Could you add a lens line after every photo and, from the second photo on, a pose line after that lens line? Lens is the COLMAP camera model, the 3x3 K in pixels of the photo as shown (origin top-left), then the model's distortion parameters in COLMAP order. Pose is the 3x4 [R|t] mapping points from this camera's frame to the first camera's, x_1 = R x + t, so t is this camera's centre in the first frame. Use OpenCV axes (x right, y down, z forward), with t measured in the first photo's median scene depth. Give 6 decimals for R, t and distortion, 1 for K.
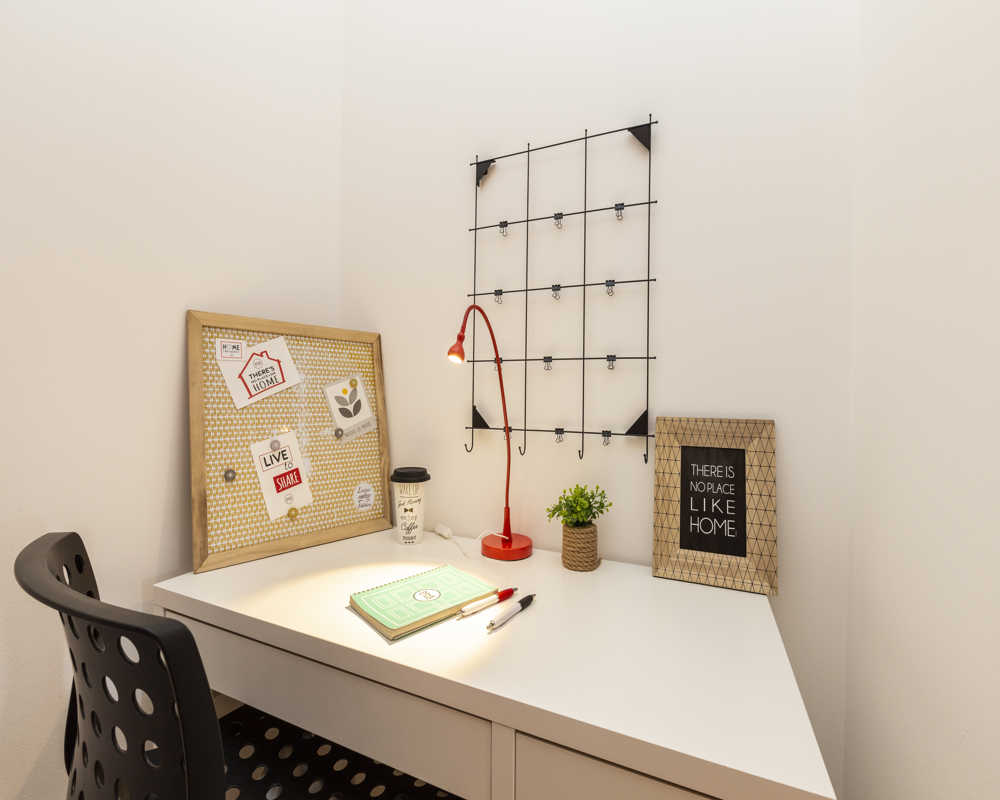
lens RADIAL K [[452.0, 0, 500.0], [0, 452.0, 400.0], [0, 0, 1]] dist [-0.001022, -0.000270]
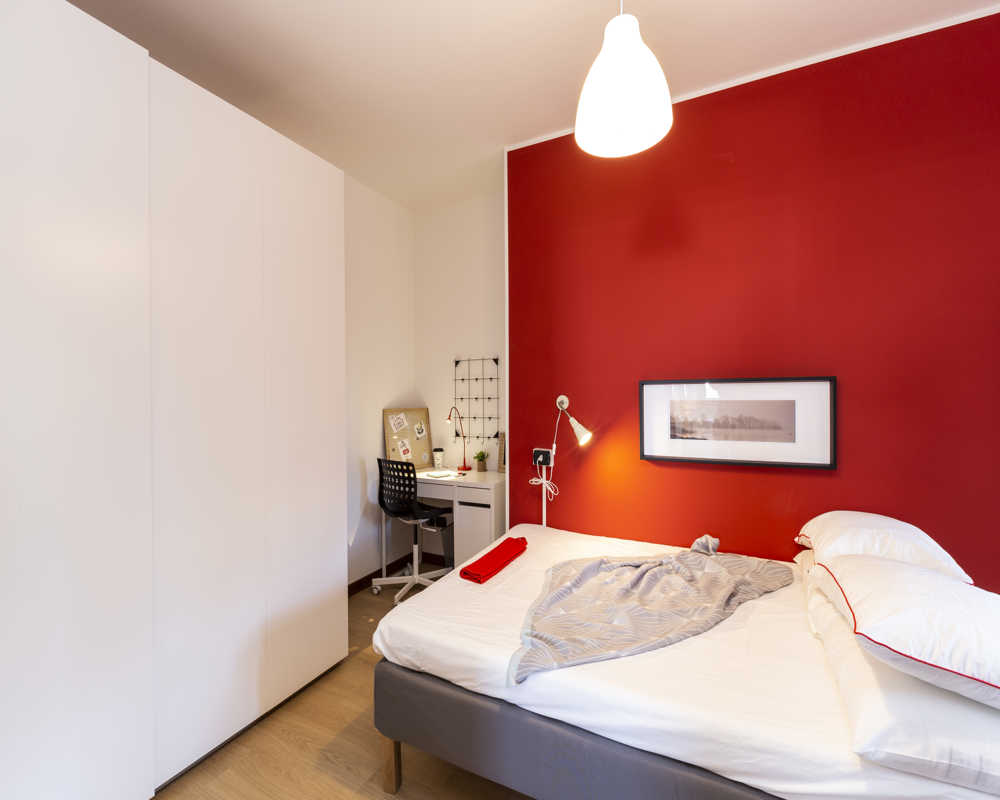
lens RADIAL K [[455.4, 0, 518.7], [0, 455.4, 395.5], [0, 0, 1]] dist [-0.002384, -0.000417]
pose [[0.999725, -0.022644, -0.006037, 0.493612], [0.022632, 0.999742, -0.002082, -0.255859], [0.006082, 0.001945, 0.999980, -2.737832]]
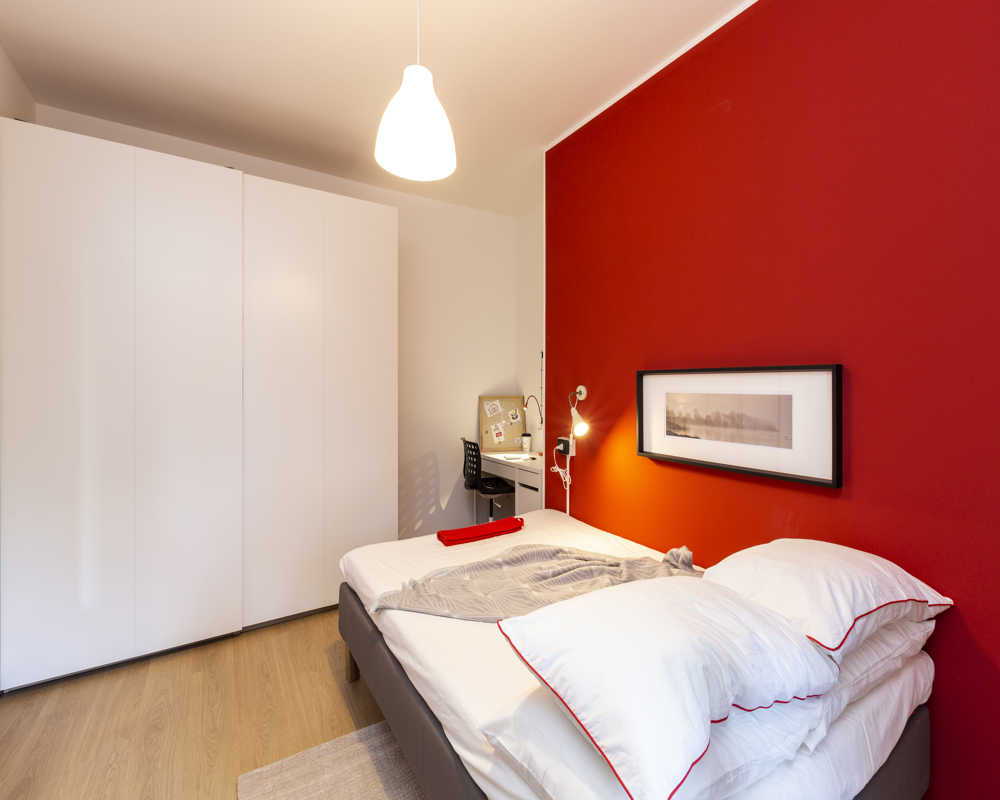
lens RADIAL K [[465.1, 0, 501.5], [0, 465.1, 384.8], [0, 0, 1]] dist [0.001048, 0.000080]
pose [[0.848476, -0.012508, -0.529086, 1.815996], [0.008690, 0.999915, -0.009703, -0.238598], [0.529163, 0.003635, 0.848513, -2.617140]]
